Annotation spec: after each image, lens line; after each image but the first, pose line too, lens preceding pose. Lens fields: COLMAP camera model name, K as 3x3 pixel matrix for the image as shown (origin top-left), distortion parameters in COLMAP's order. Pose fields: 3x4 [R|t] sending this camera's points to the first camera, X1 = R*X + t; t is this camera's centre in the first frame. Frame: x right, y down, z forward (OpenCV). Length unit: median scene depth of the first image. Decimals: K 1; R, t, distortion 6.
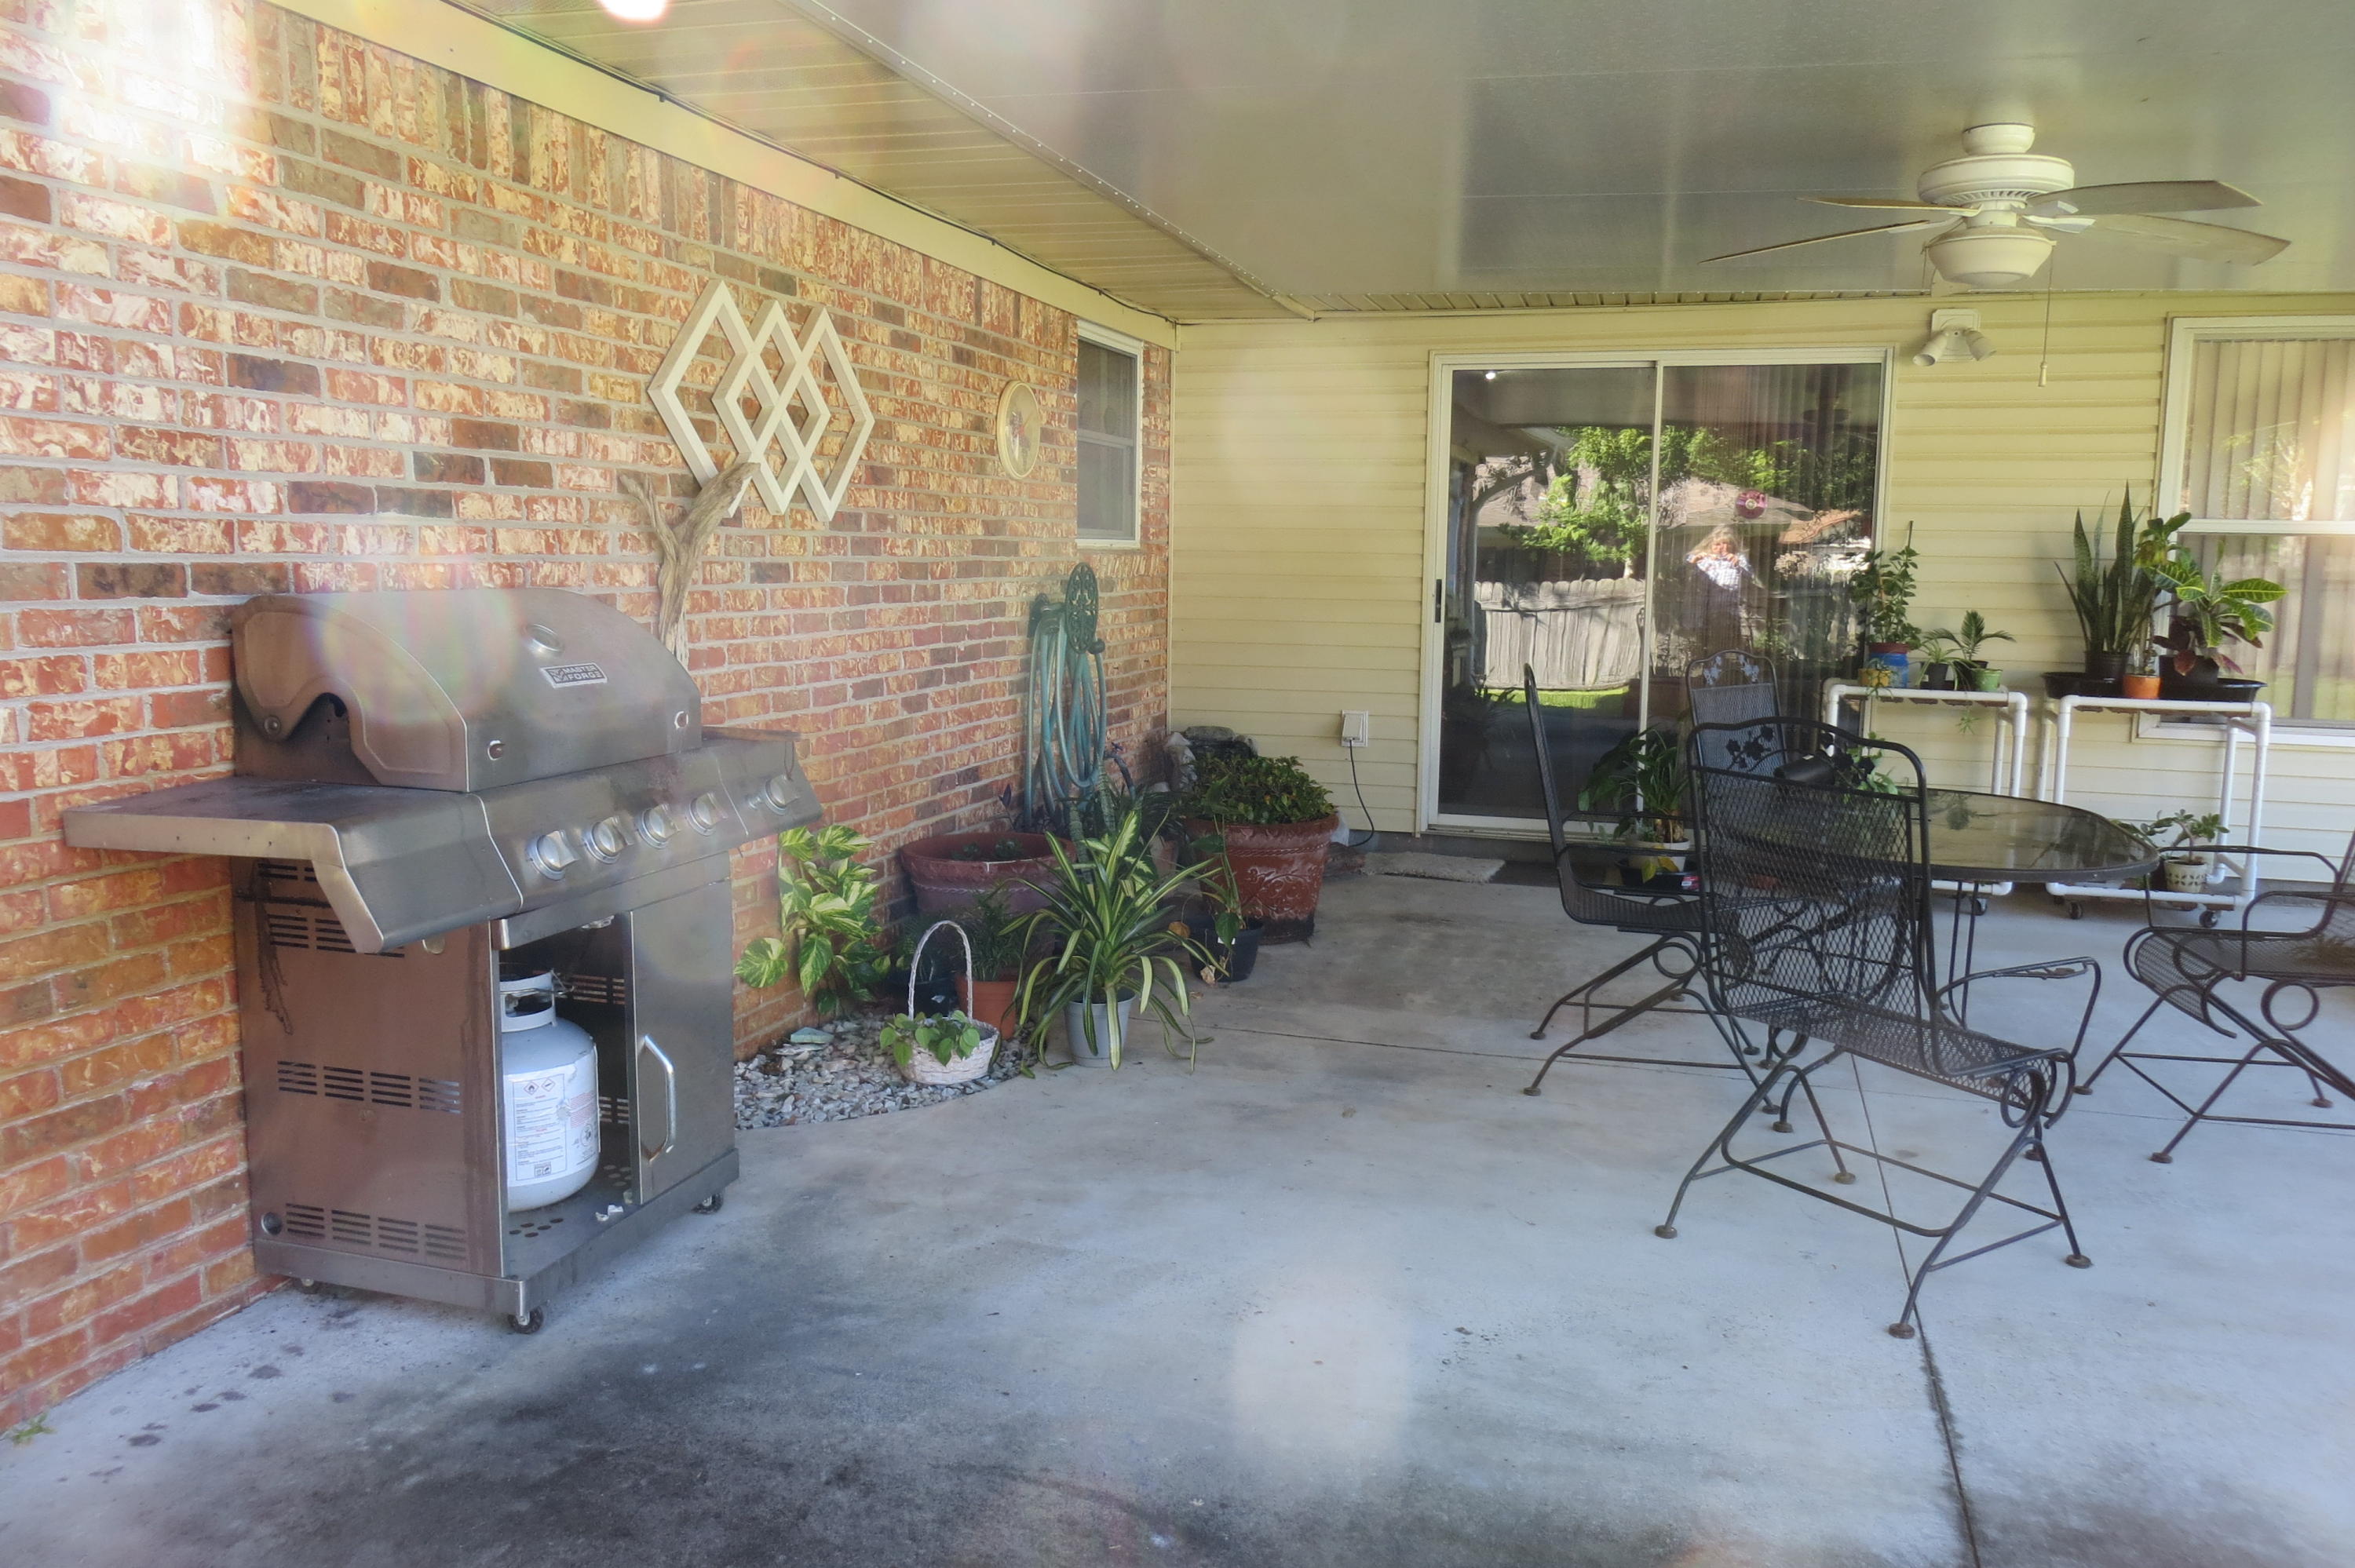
lens RADIAL K [[1761.3, 0, 1180.3], [0, 1761.3, 798.2], [0, 0, 1]] dist [-0.027980, 0.015467]
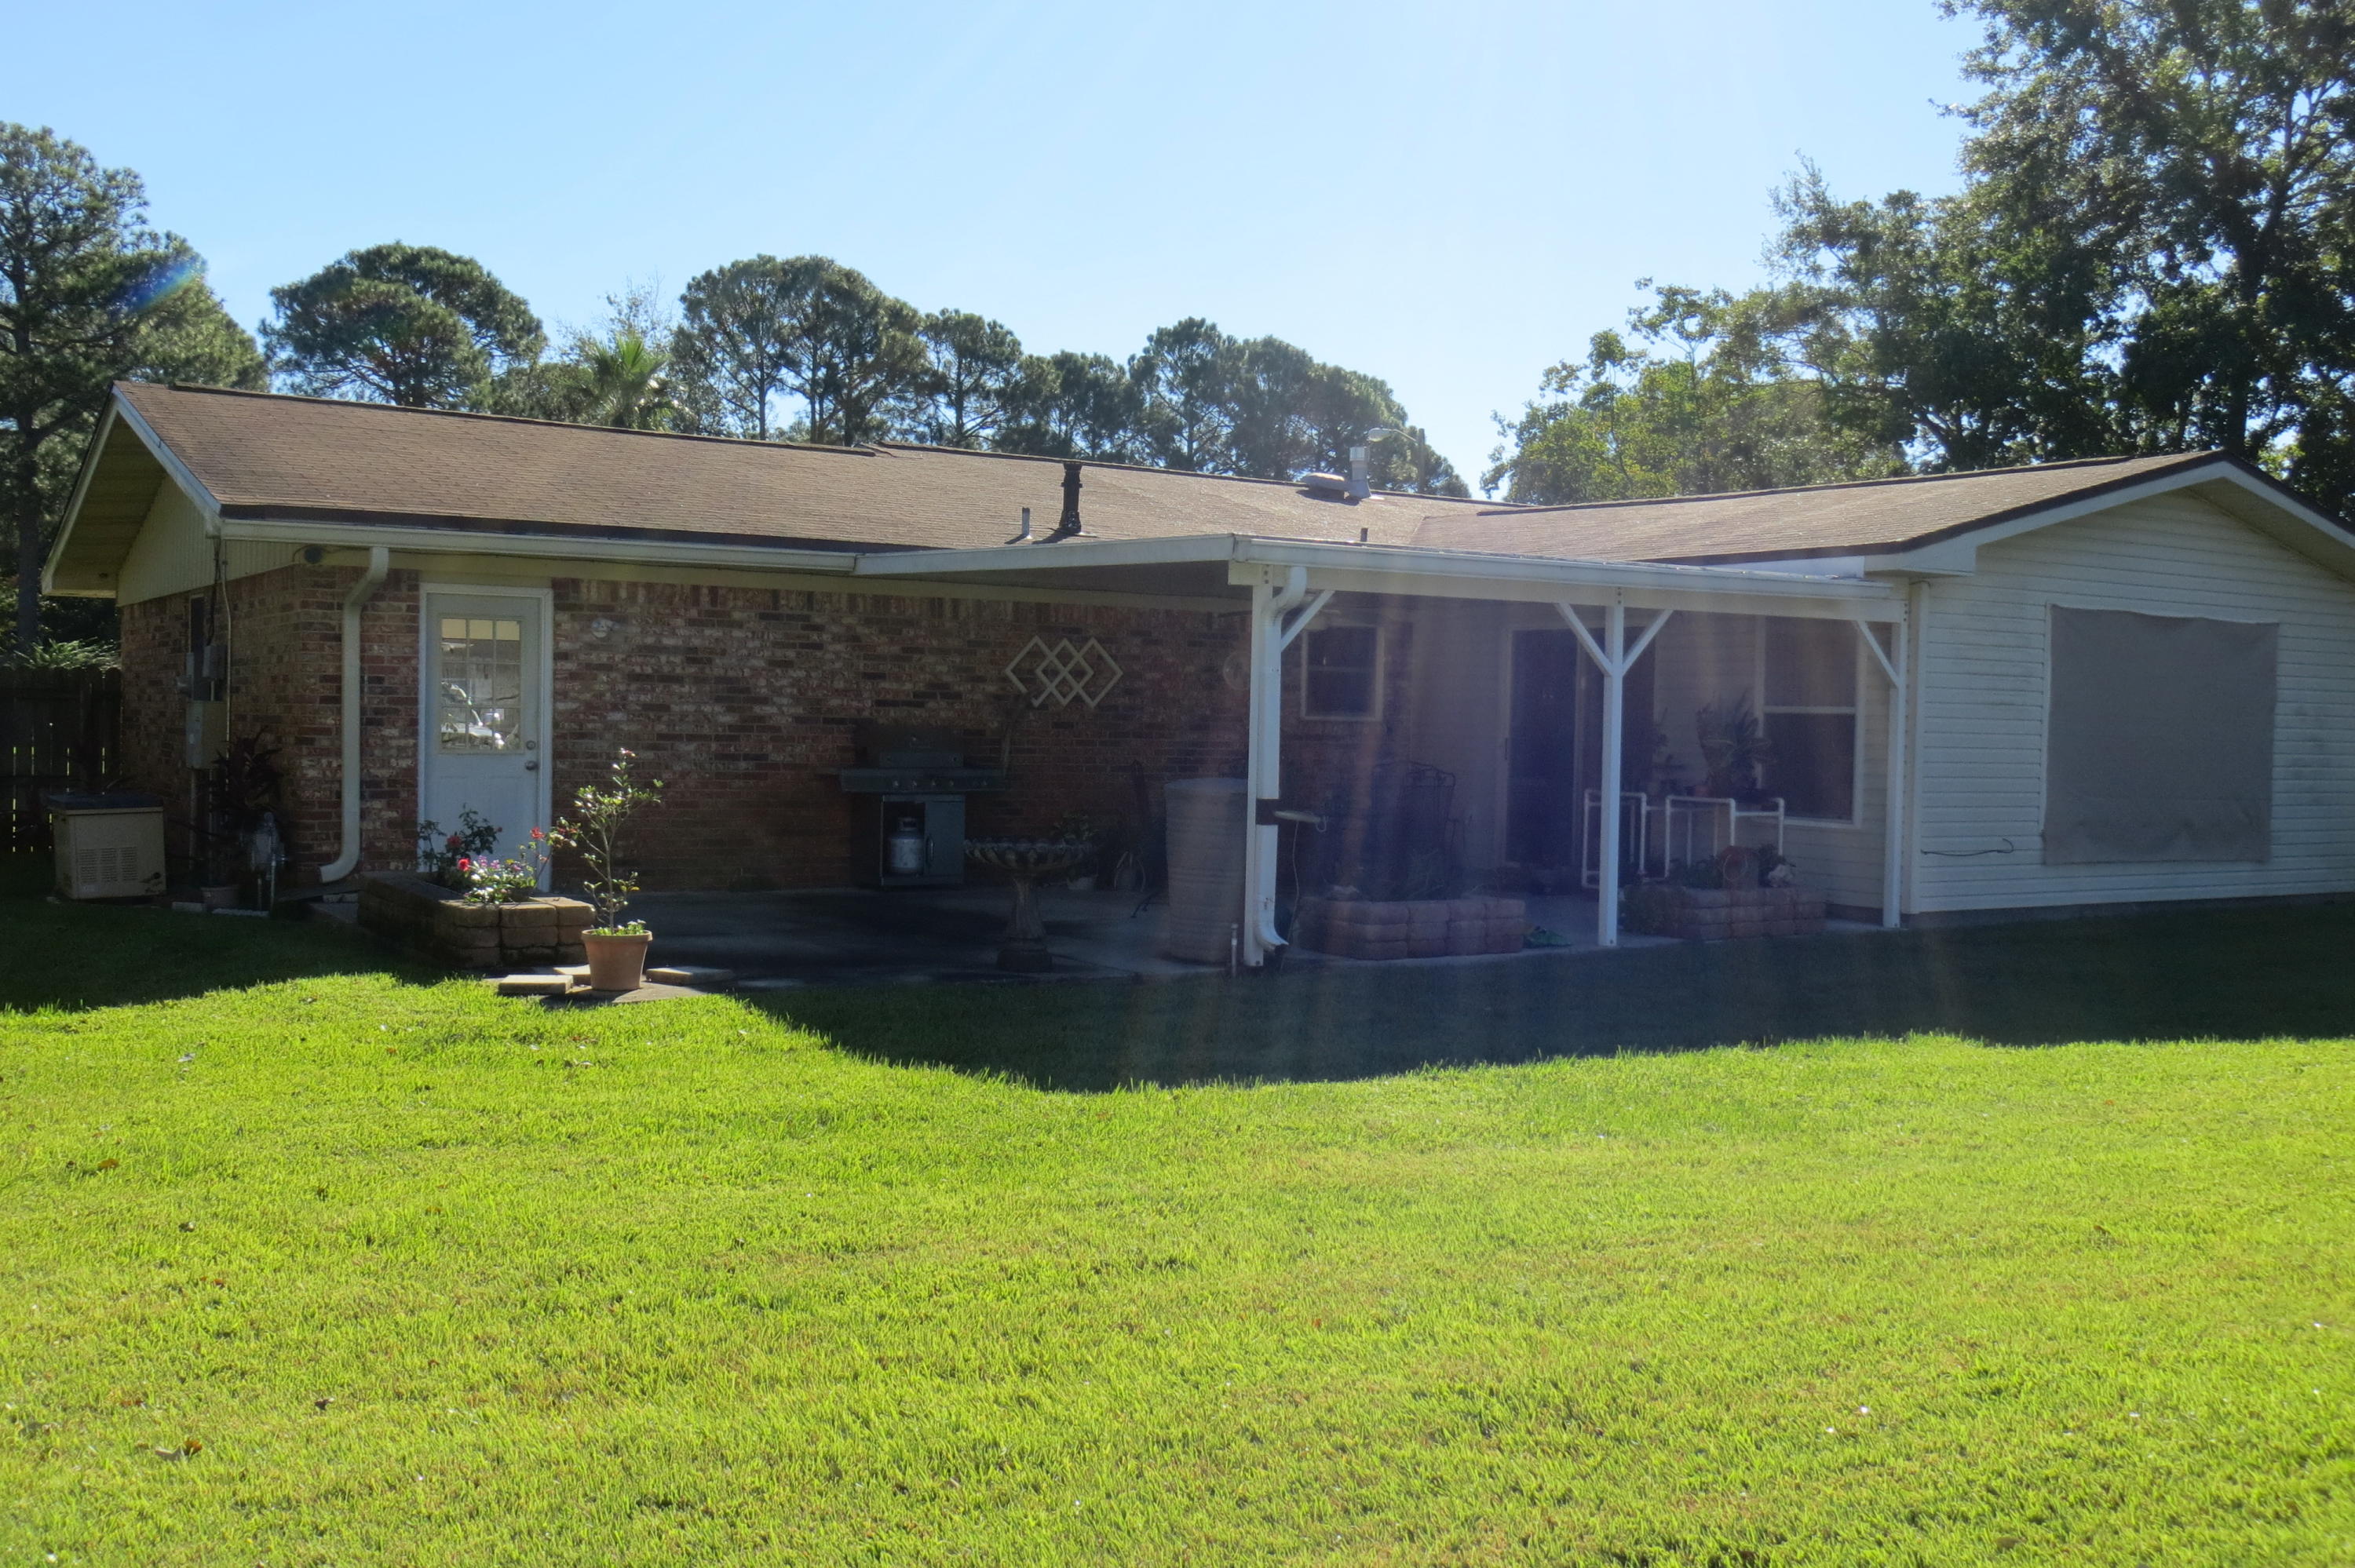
lens RADIAL K [[2244.2, 0, 1178.3], [0, 2244.2, 796.2], [0, 0, 1]] dist [-0.025281, 0.000000]
pose [[0.763582, 0.030202, -0.645004, 2.665772], [-0.102465, 0.991916, -0.074856, 0.288948], [0.637529, 0.123249, 0.760504, -1.984751]]
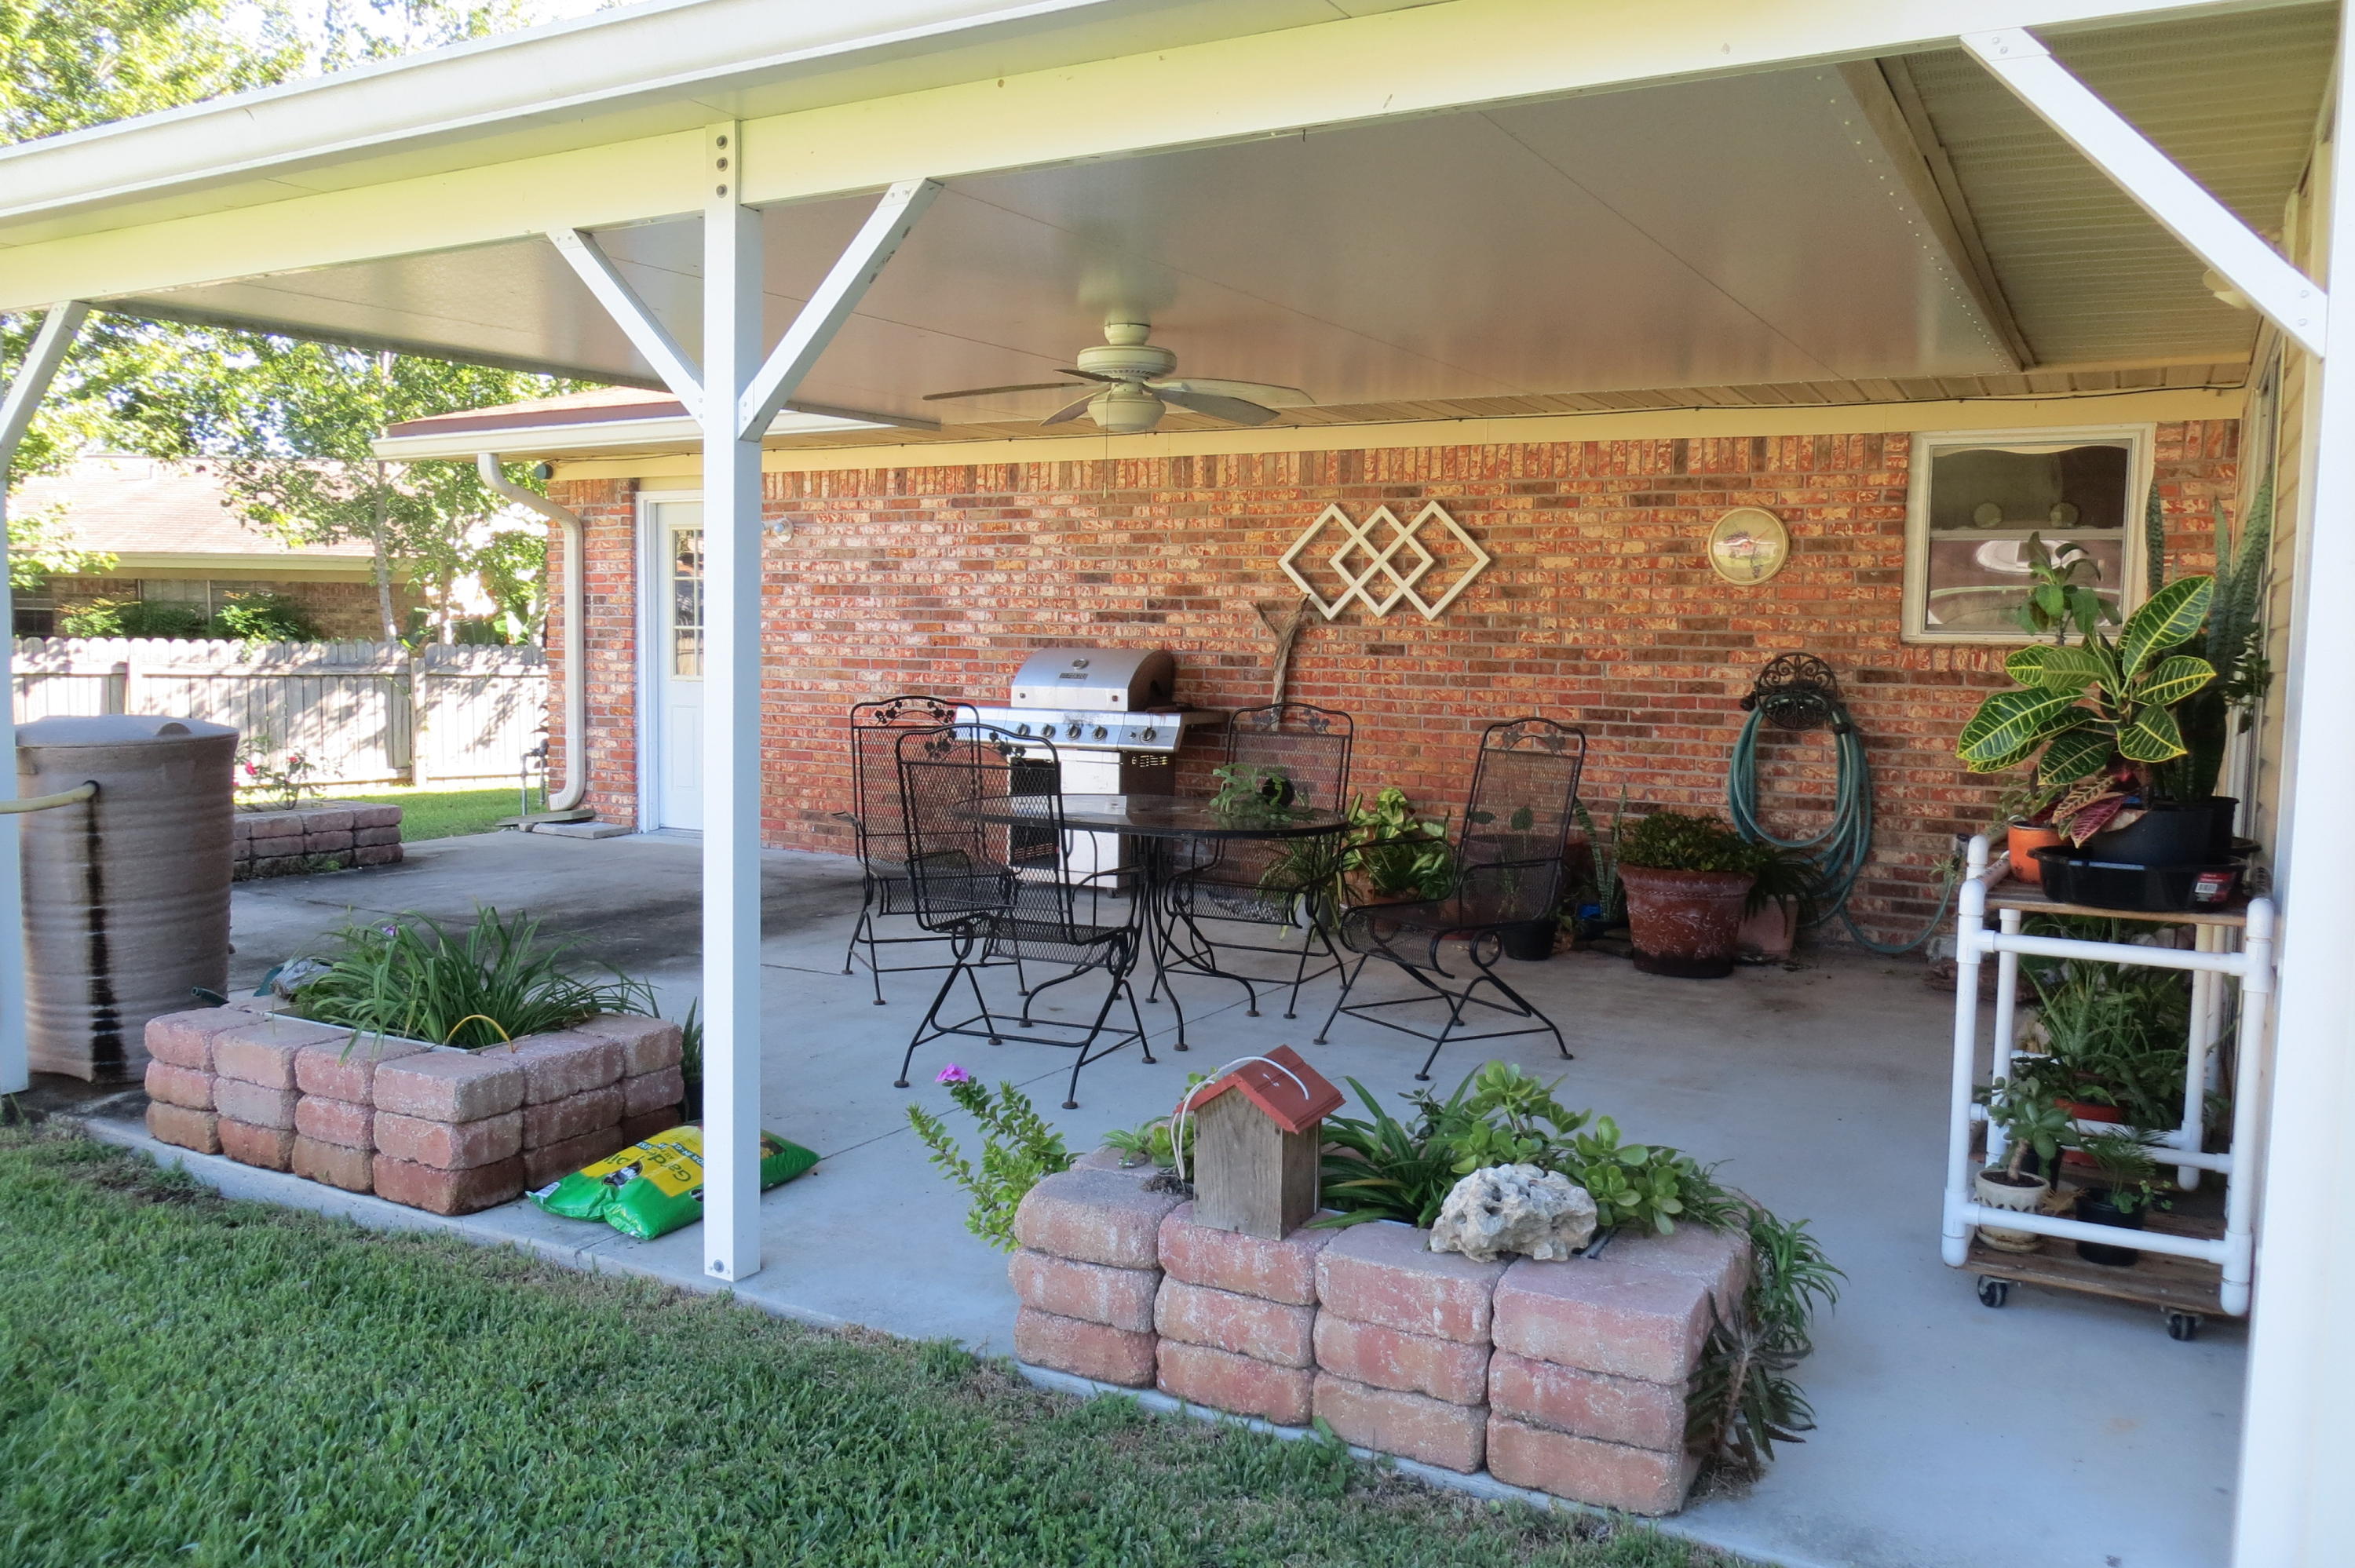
lens RADIAL K [[1761.3, 0, 1190.3], [0, 1761.3, 788.8], [0, 0, 1]] dist [-0.027980, 0.015467]
pose [[-0.209094, 0.067111, -0.975590, 1.778288], [-0.153951, 0.982943, 0.100613, -0.153839], [0.965701, 0.171231, -0.195196, 1.309353]]
